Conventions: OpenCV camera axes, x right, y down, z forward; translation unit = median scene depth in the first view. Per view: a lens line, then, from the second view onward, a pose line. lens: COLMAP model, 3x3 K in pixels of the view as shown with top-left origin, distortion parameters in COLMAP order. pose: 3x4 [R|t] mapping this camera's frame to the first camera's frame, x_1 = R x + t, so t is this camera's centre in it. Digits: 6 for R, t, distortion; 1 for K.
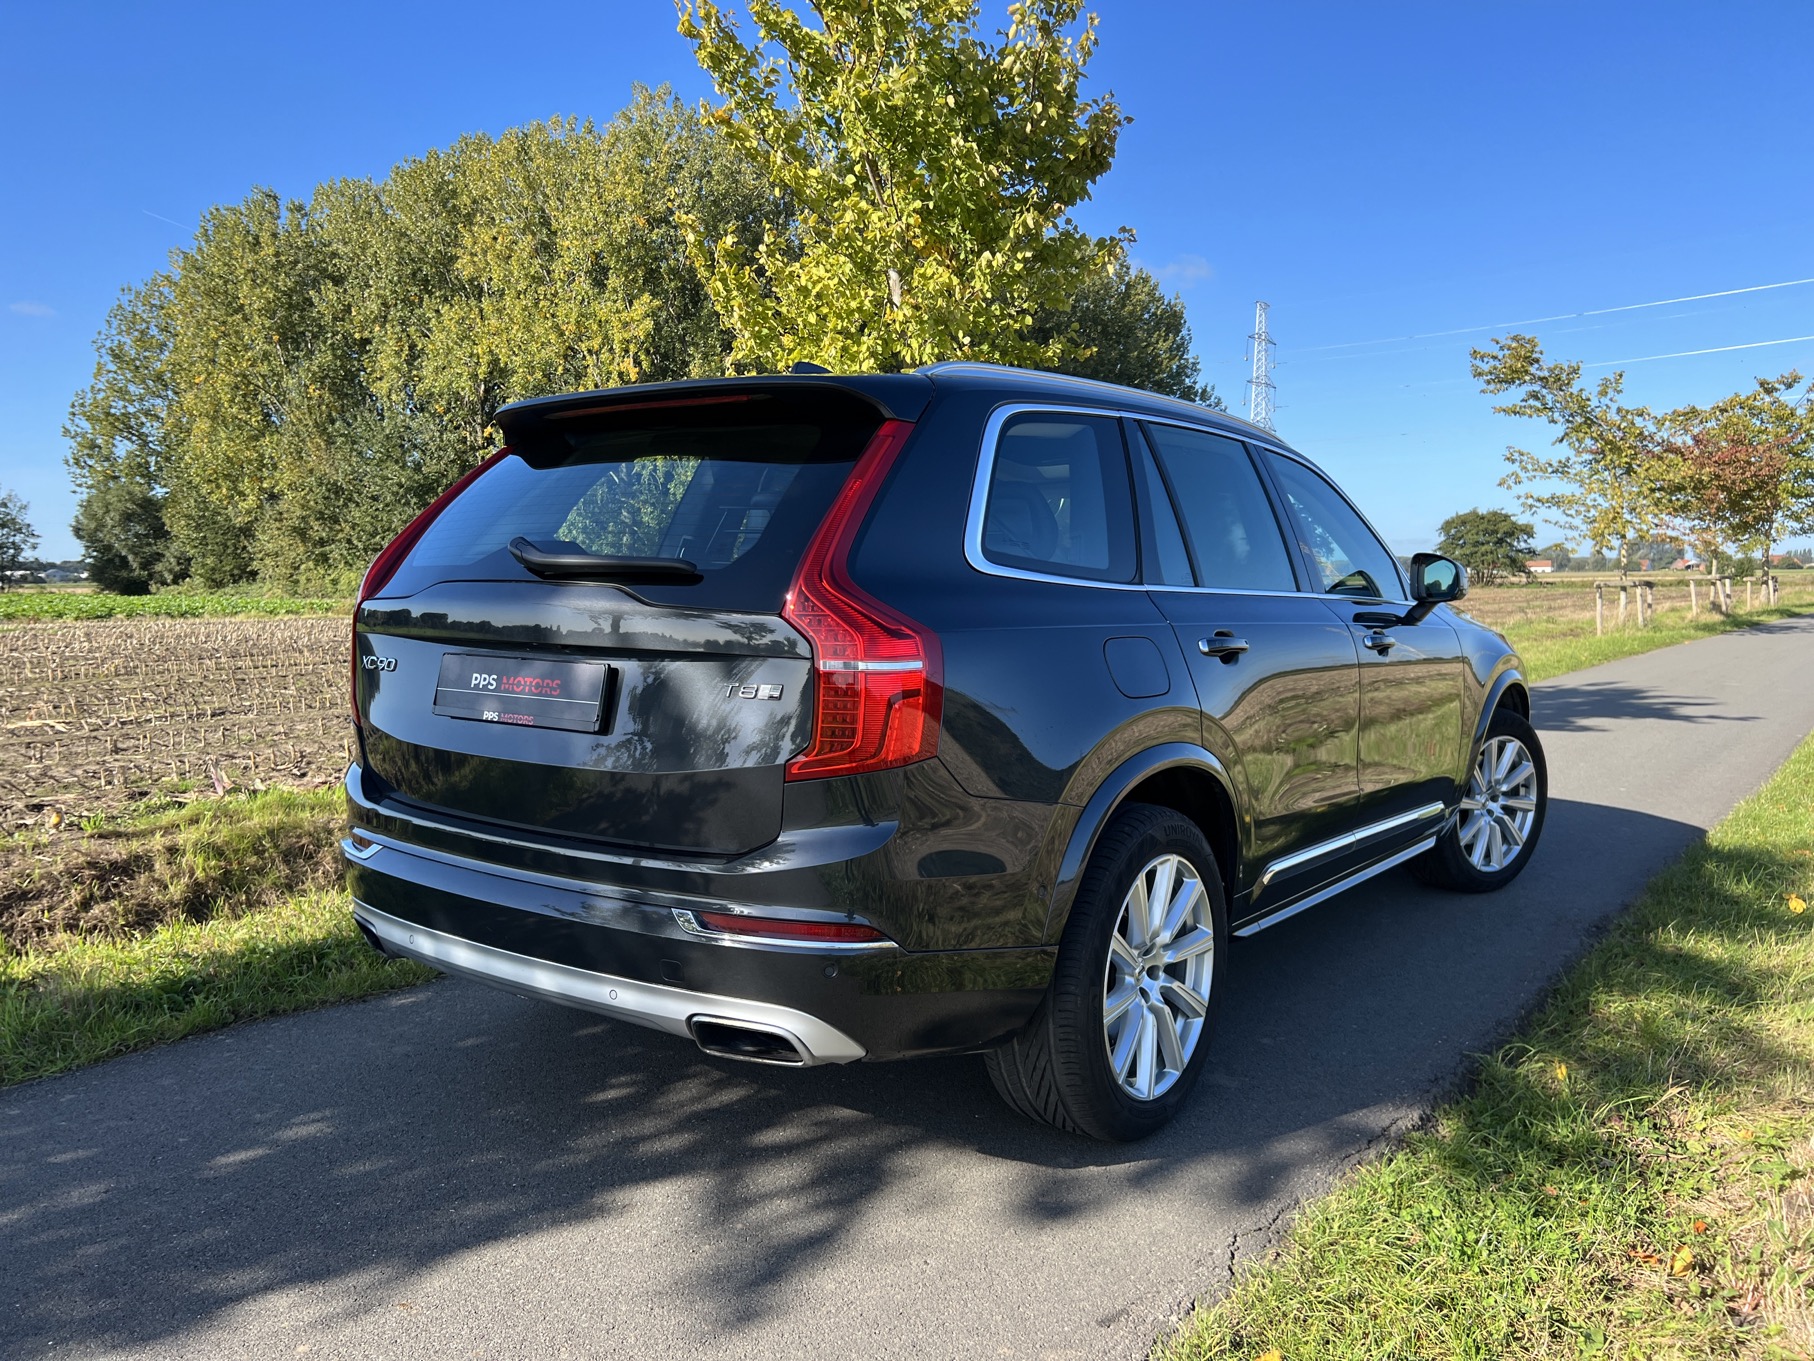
lens RADIAL K [[1409.5, 0, 903.6], [0, 1409.5, 681.0], [0, 0, 1]] dist [0.070049, -0.085274]
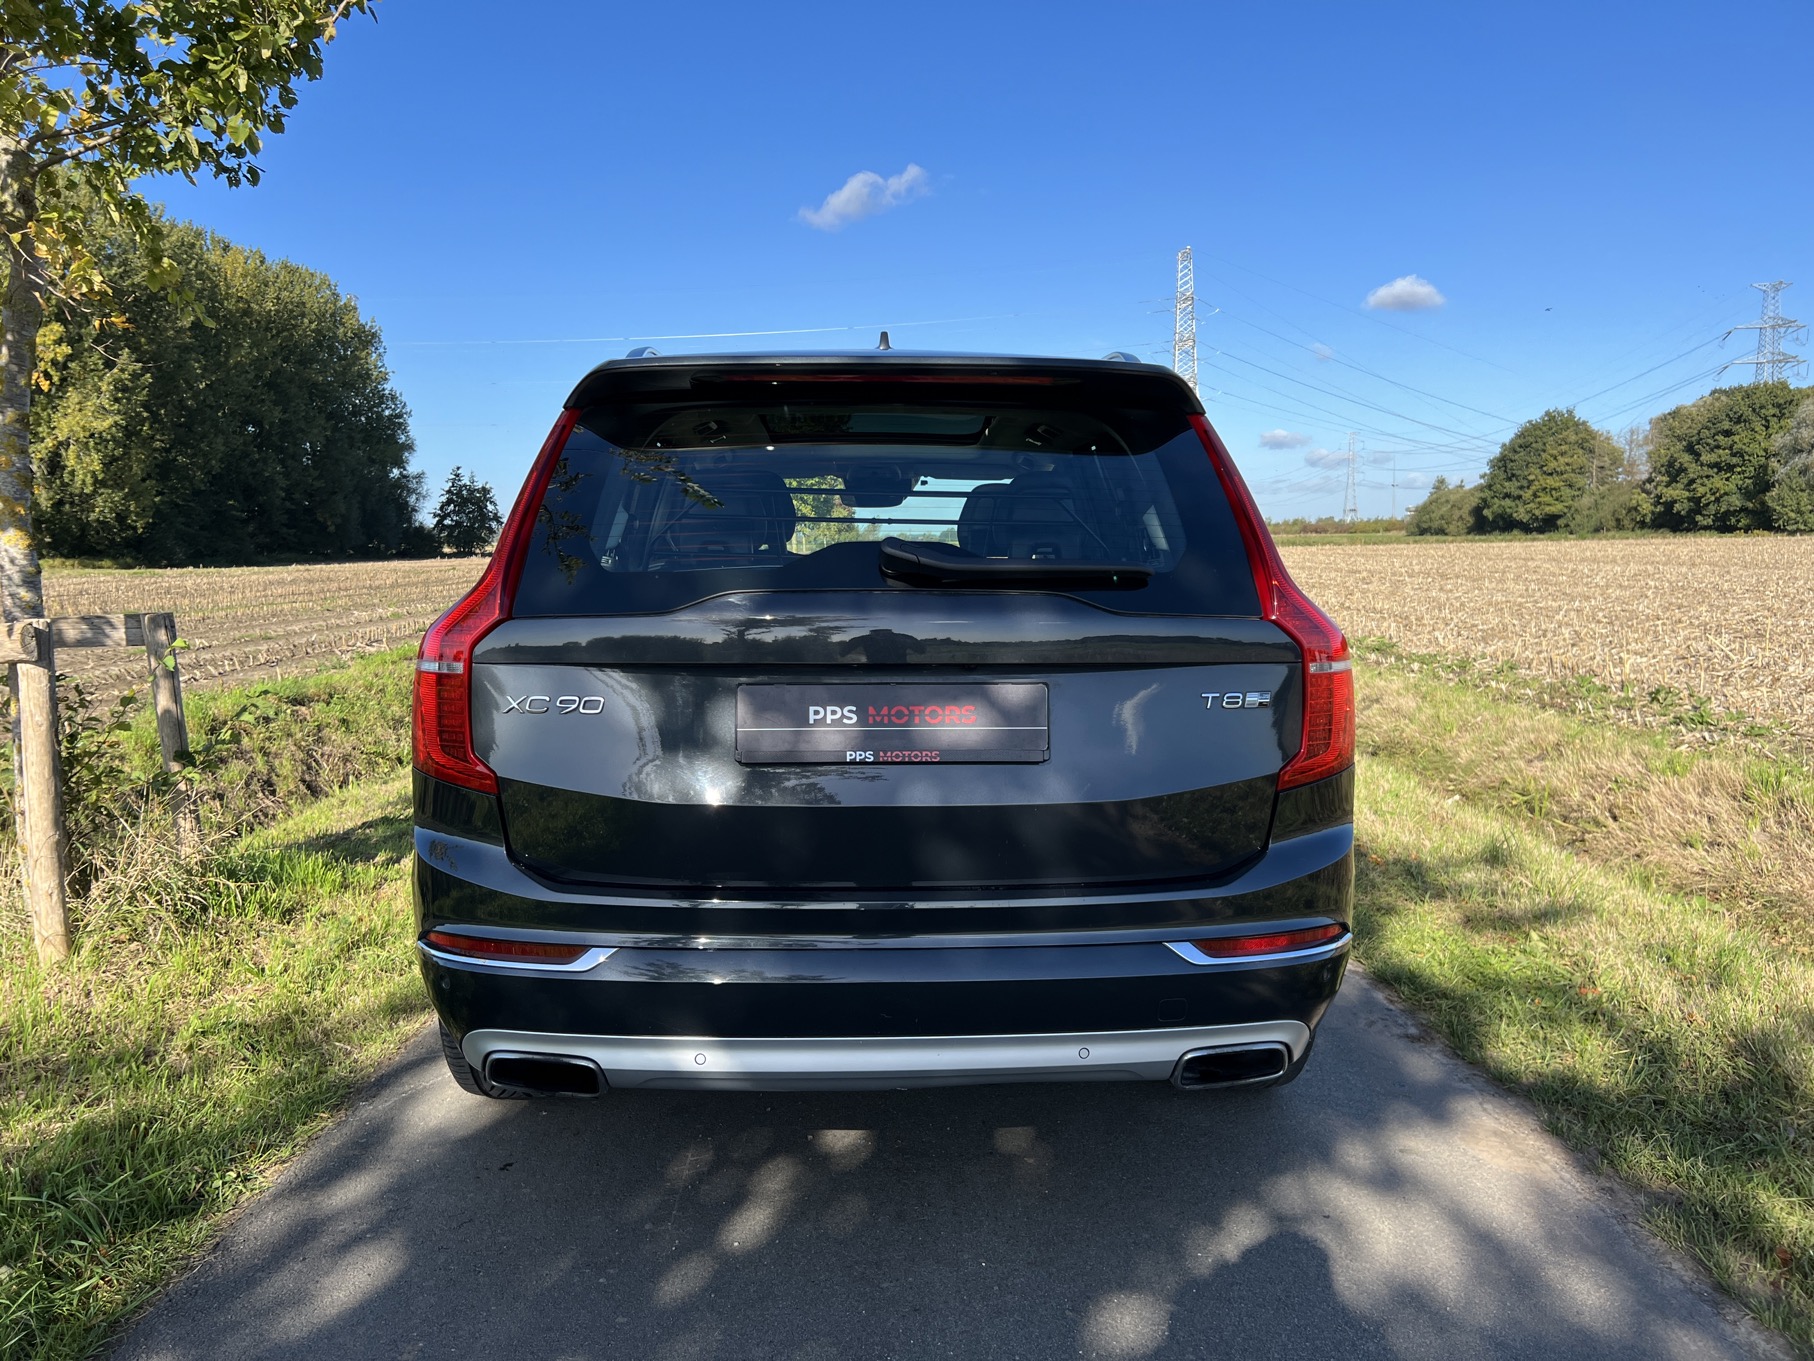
lens RADIAL K [[1409.5, 0, 942.3], [0, 1409.5, 664.7], [0, 0, 1]] dist [0.070049, -0.085274]
pose [[0.773909, -0.062364, 0.630219, -0.740991], [0.056239, 0.997976, 0.029694, -0.048004], [-0.630795, 0.012462, 0.775849, 0.333455]]
